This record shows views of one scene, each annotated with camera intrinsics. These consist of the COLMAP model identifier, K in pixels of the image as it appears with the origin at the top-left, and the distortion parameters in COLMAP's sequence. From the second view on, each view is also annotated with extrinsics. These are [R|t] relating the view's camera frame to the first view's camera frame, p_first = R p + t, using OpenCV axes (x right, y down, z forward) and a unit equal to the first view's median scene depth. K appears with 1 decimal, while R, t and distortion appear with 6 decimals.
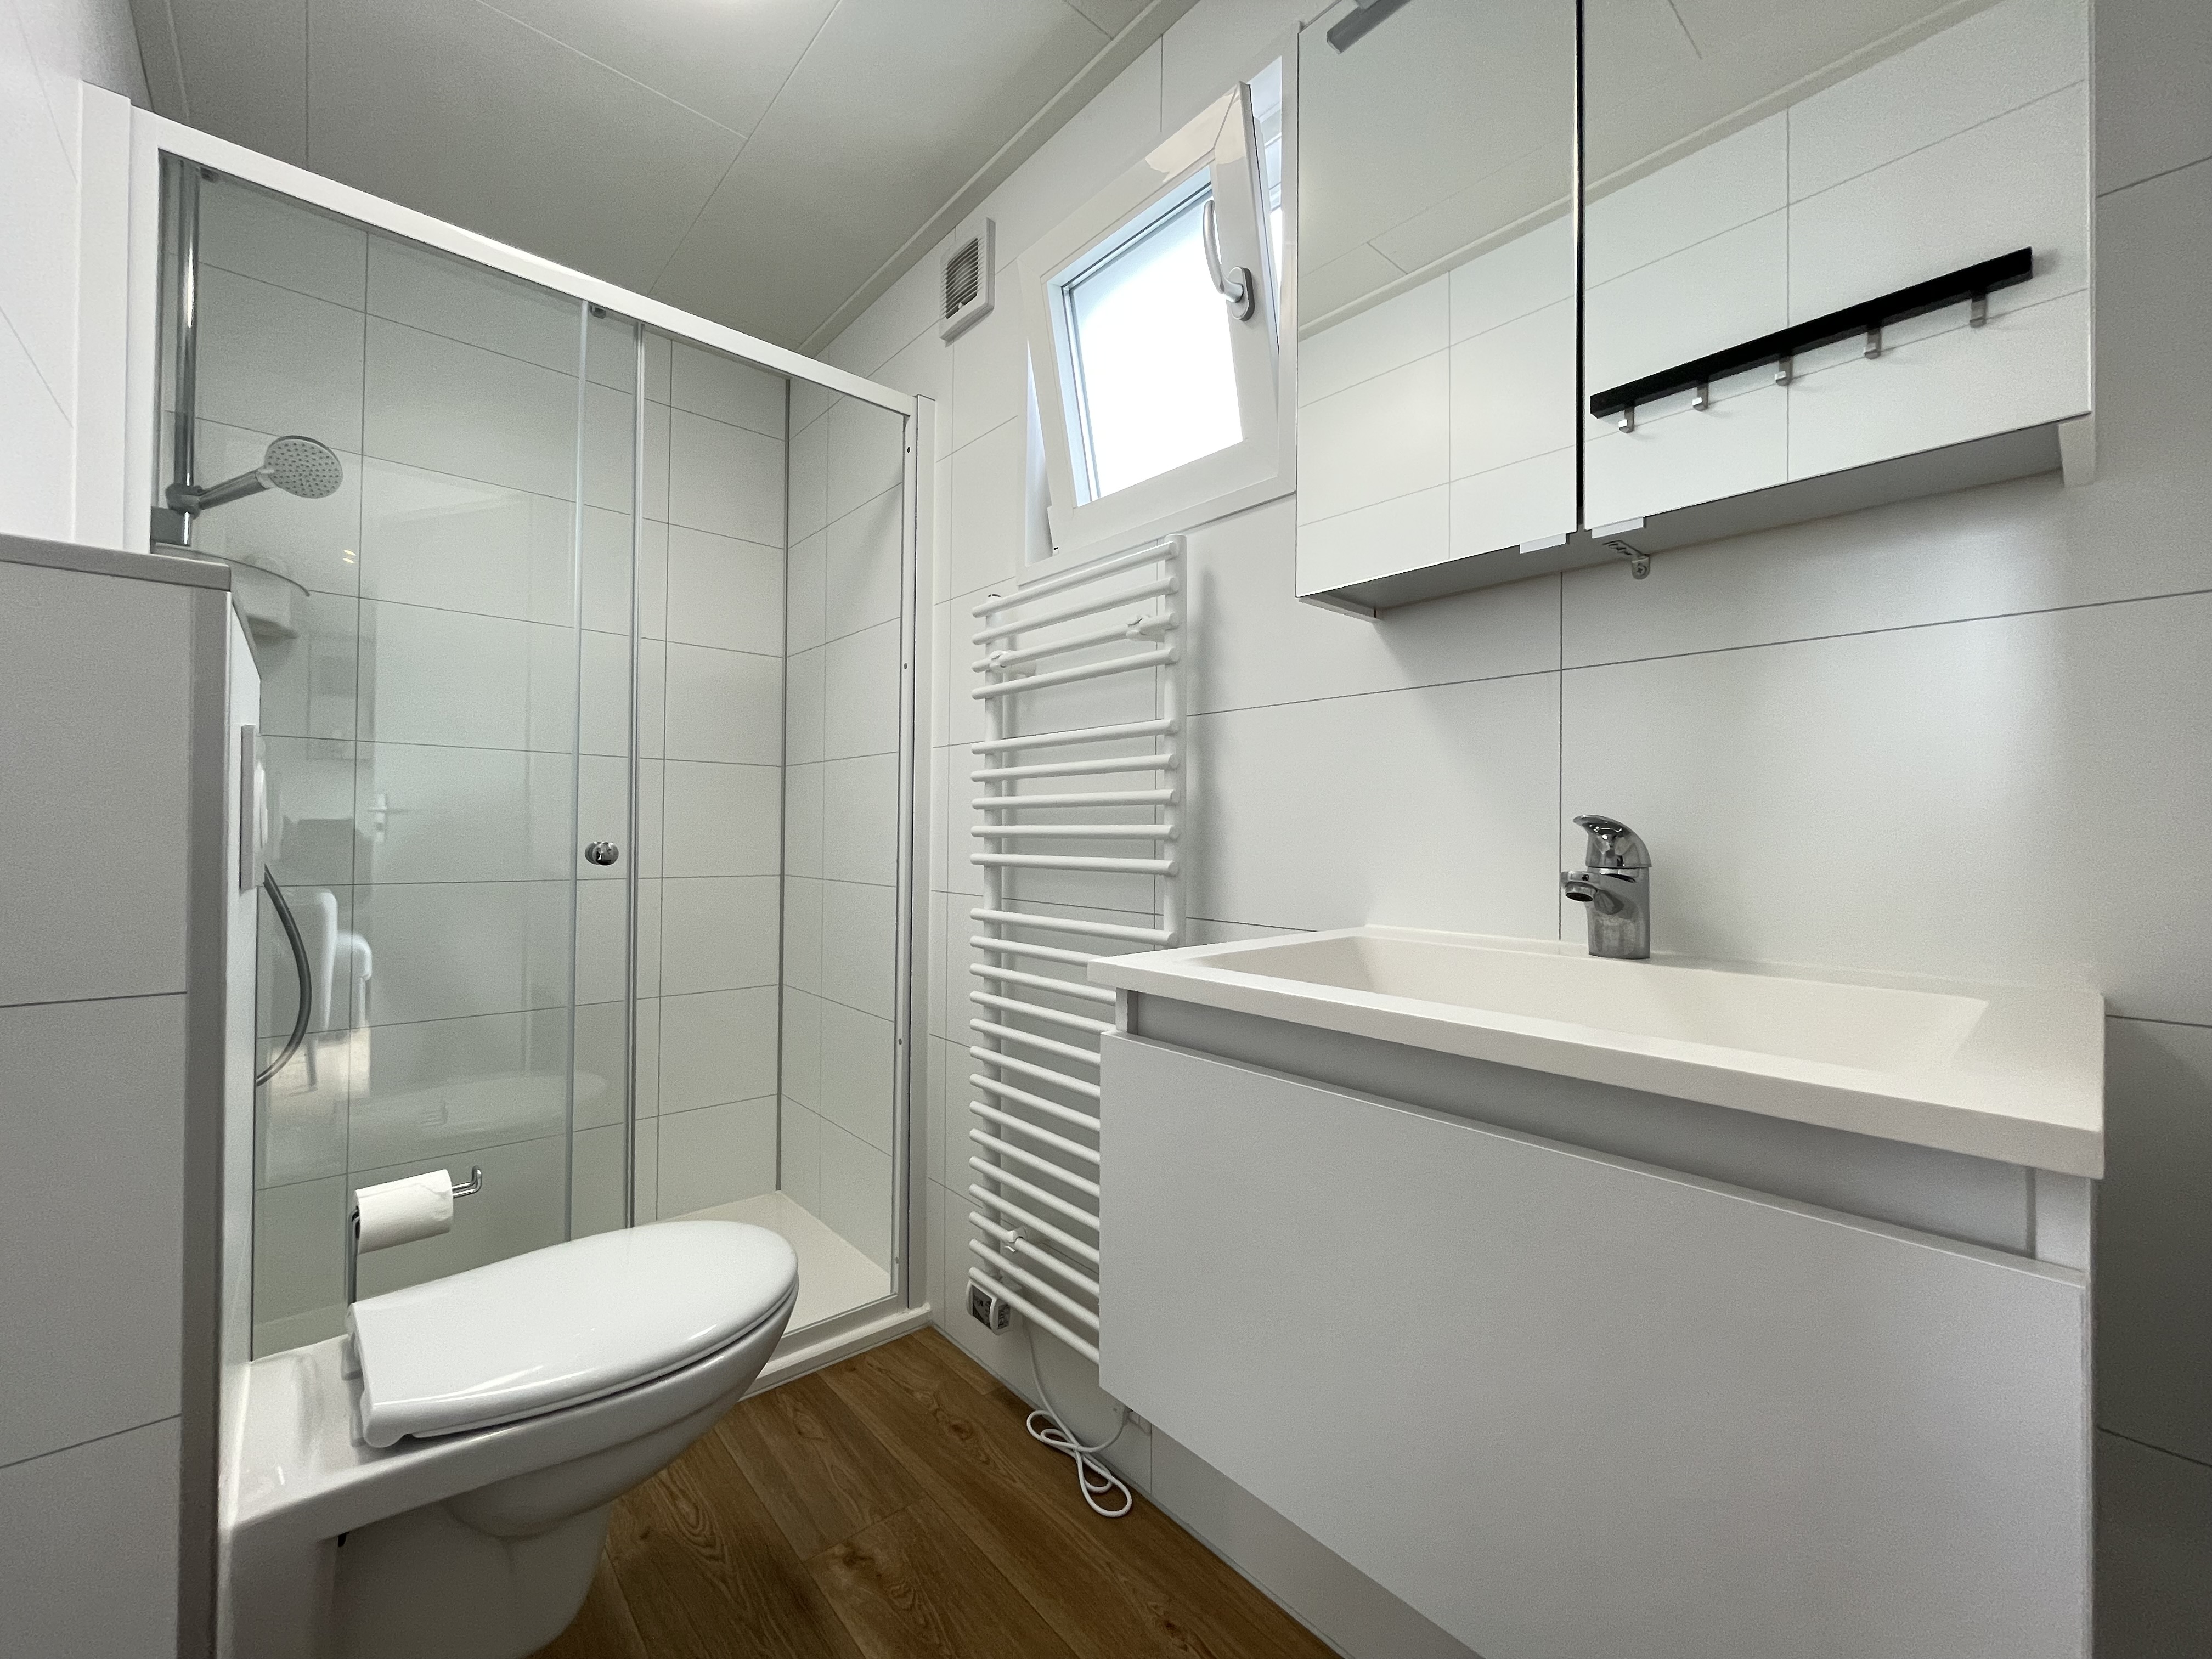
lens RADIAL K [[895.6, 0, 1107.5], [0, 895.6, 824.7], [0, 0, 1]] dist [-0.001971, -0.000007]
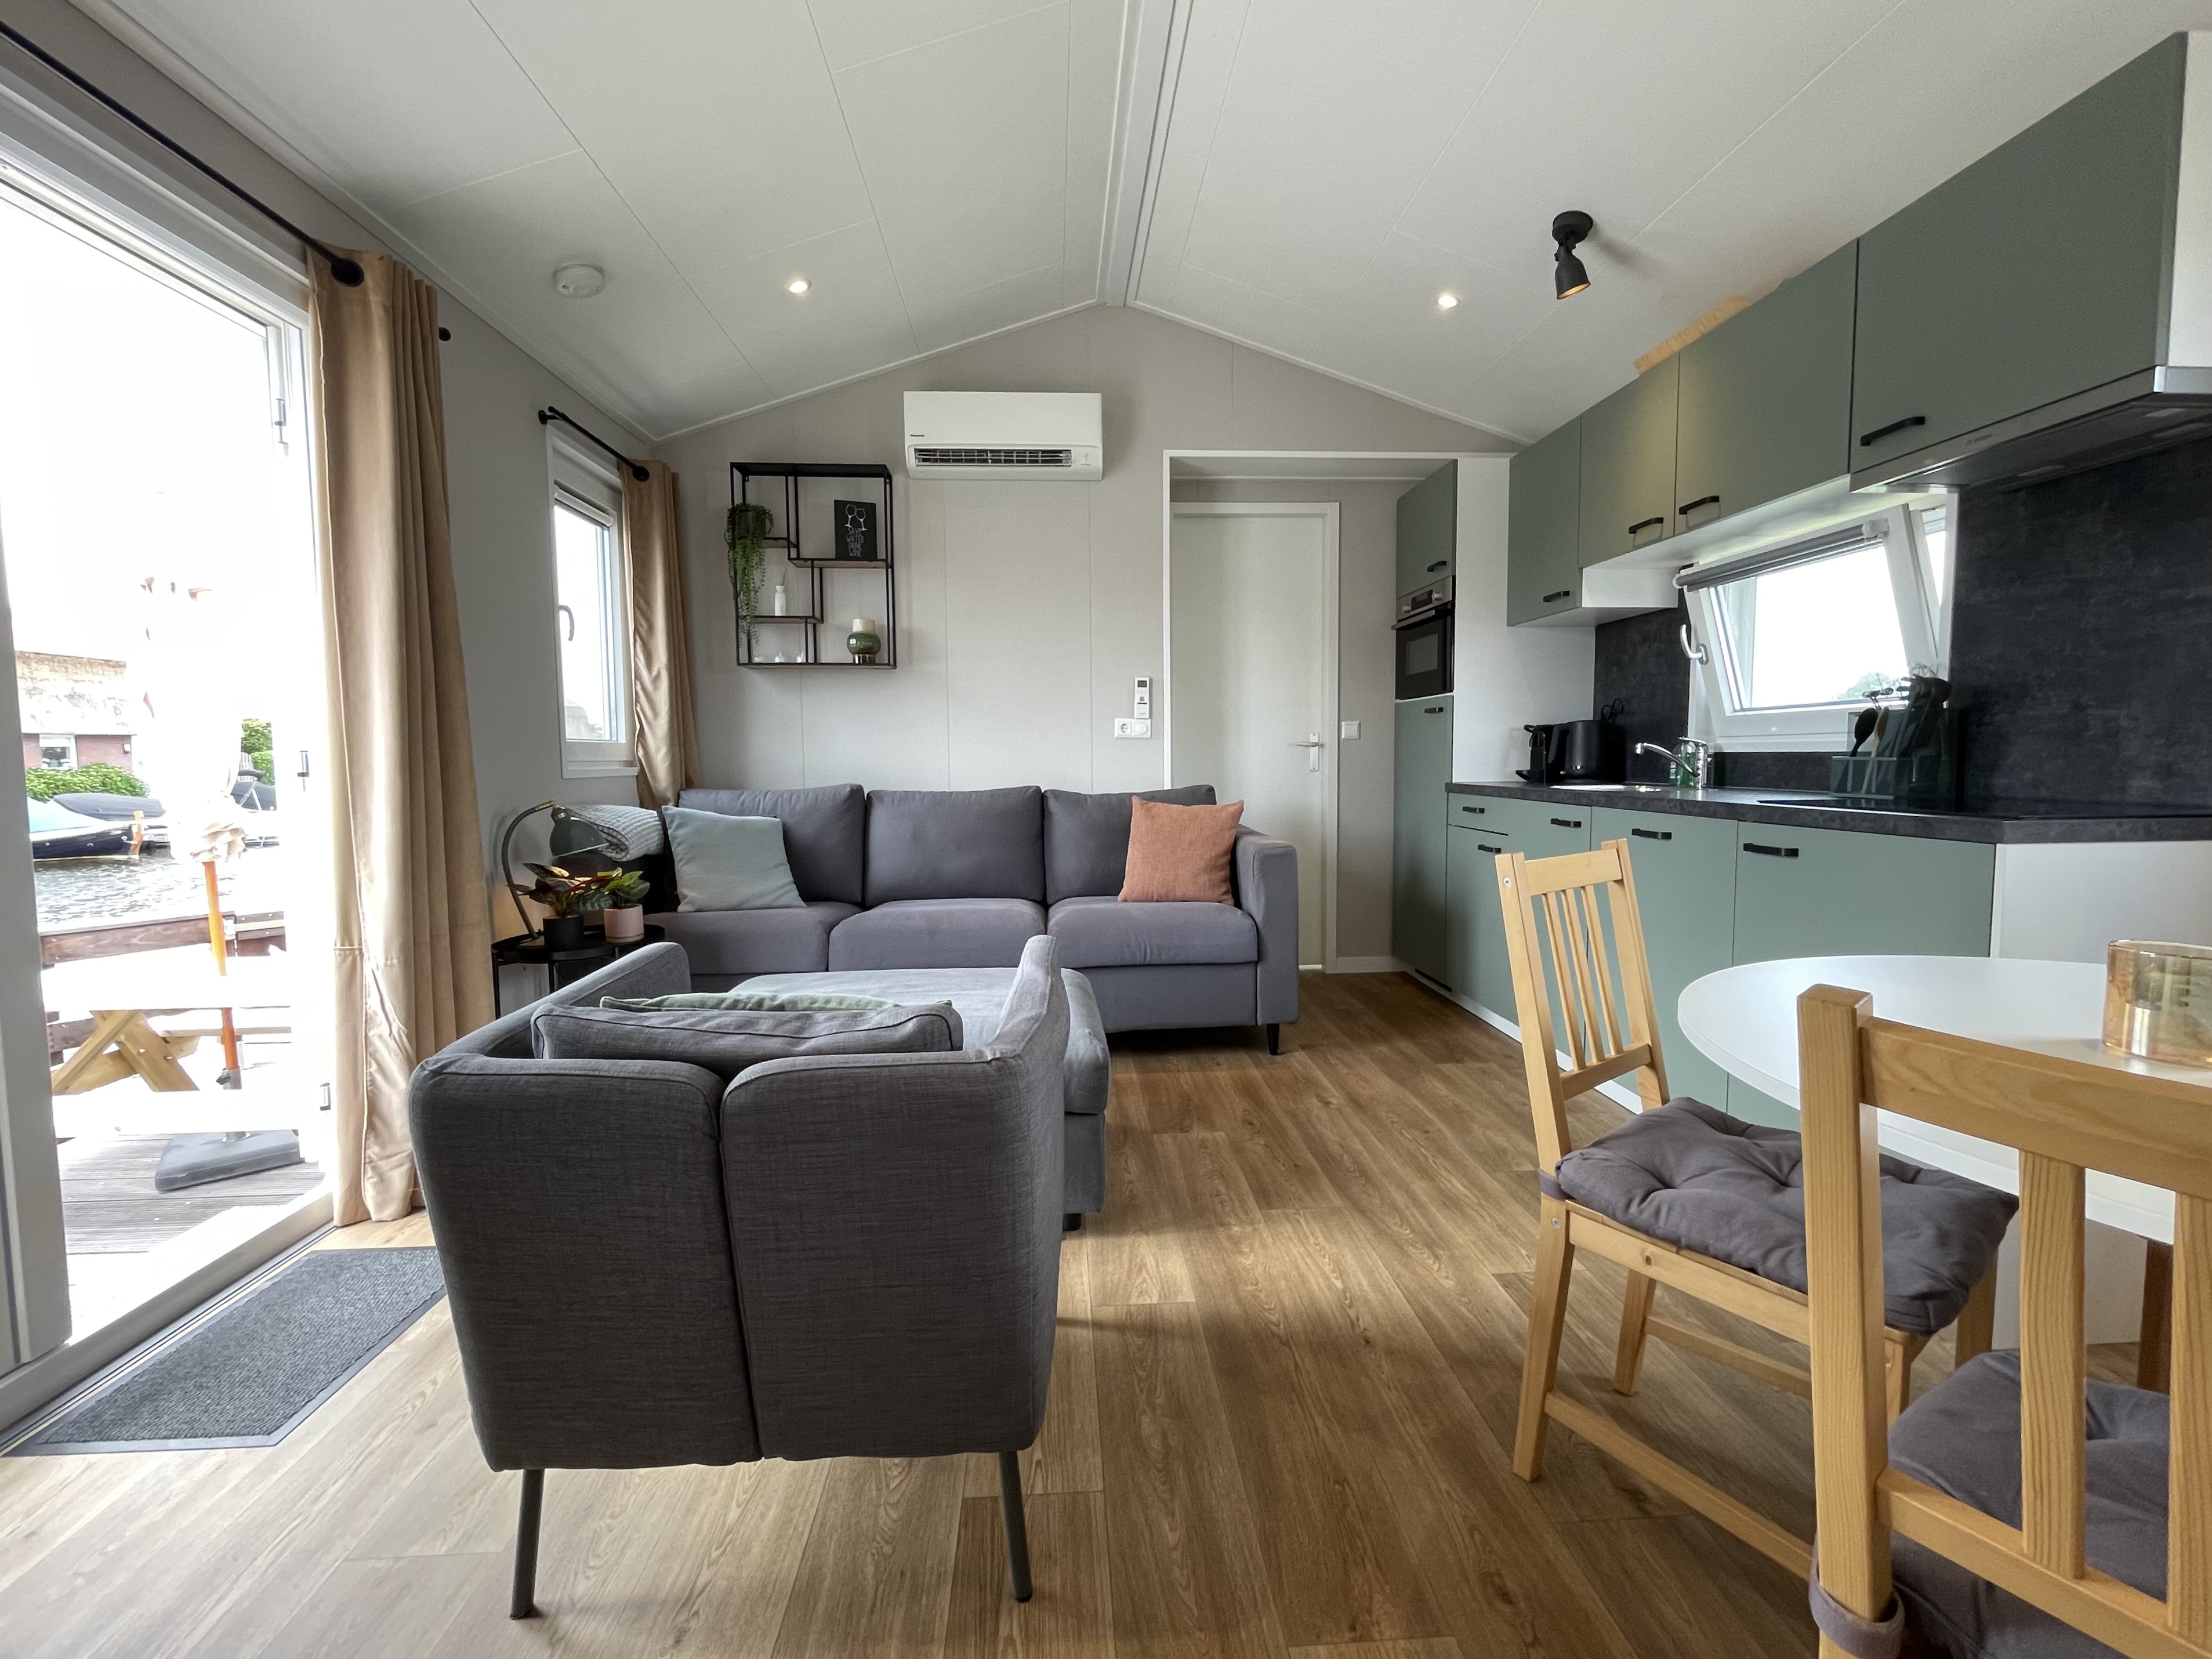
lens RADIAL K [[947.7, 0, 1107.0], [0, 947.7, 823.5], [0, 0, 1]] dist [-0.003435, 0.000391]
pose [[-0.784779, -0.045163, 0.618128, -1.195853], [-0.002536, 0.997567, 0.069666, 0.009036], [-0.619771, 0.053105, -0.782984, 2.957903]]
